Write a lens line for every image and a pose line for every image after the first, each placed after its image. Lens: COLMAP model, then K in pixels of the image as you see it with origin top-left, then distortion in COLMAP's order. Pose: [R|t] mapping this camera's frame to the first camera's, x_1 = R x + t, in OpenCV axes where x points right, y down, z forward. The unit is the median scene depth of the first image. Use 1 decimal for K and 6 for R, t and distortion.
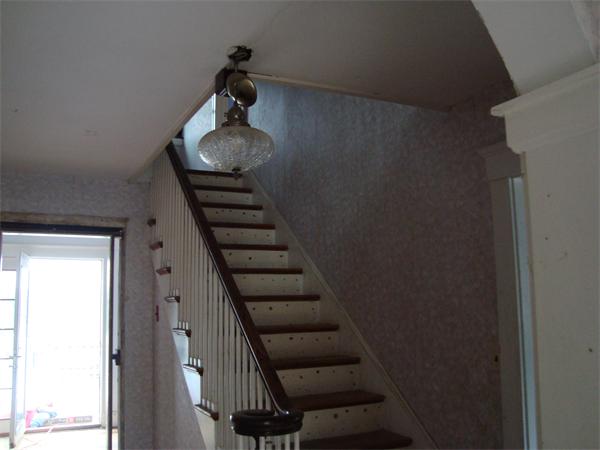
lens RADIAL K [[577.5, 0, 300.0], [0, 577.5, 225.0], [0, 0, 1]] dist [-0.206800, 0.181198]
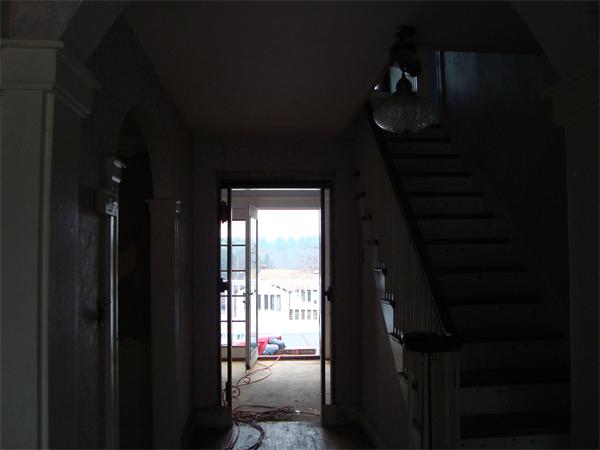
lens RADIAL K [[577.5, 0, 300.0], [0, 577.5, 225.0], [0, 0, 1]] dist [-0.206800, 0.181198]
pose [[0.925231, -0.007398, -0.379331, 0.067059], [0.042794, 0.995464, 0.084967, -0.007105], [0.376982, -0.094847, 0.921351, -0.094840]]
